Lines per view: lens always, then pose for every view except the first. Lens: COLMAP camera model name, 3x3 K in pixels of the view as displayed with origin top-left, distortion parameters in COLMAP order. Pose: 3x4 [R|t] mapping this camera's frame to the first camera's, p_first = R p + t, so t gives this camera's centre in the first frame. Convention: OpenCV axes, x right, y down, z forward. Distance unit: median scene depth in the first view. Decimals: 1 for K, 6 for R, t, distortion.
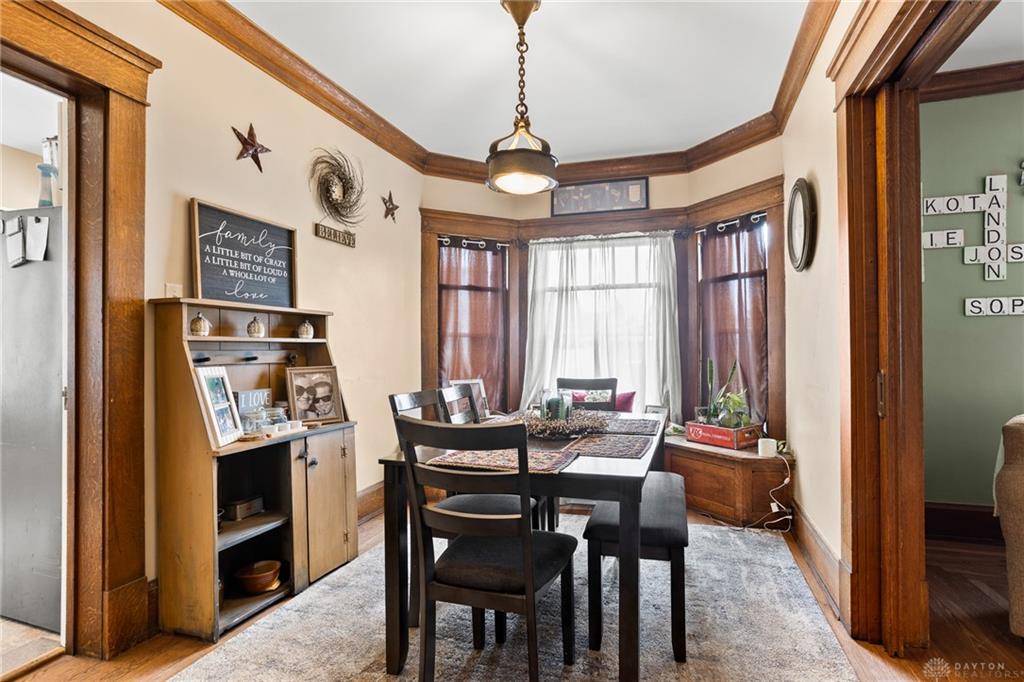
lens RADIAL K [[507.8, 0, 513.9], [0, 507.8, 340.4], [0, 0, 1]] dist [-0.058036, 0.034679]
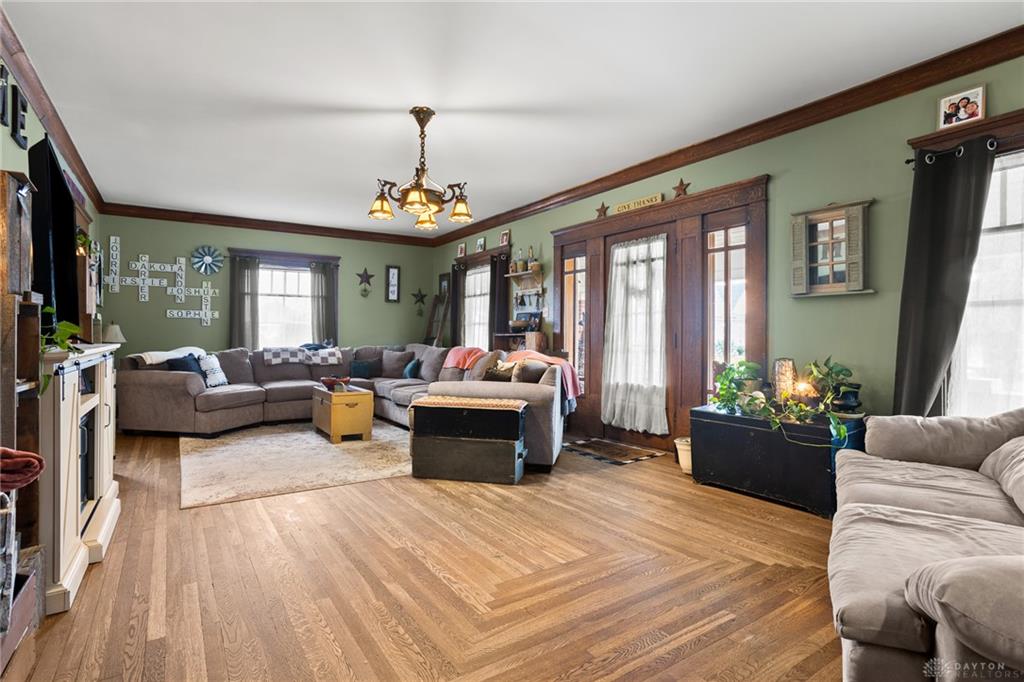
lens RADIAL K [[512.7, 0, 507.1], [0, 512.7, 338.3], [0, 0, 1]] dist [-0.068262, 0.036754]
pose [[0.624668, 0.007265, 0.780857, 0.067194], [-0.022858, 0.999698, 0.008985, -0.007442], [-0.780556, -0.023461, 0.624646, -1.116405]]
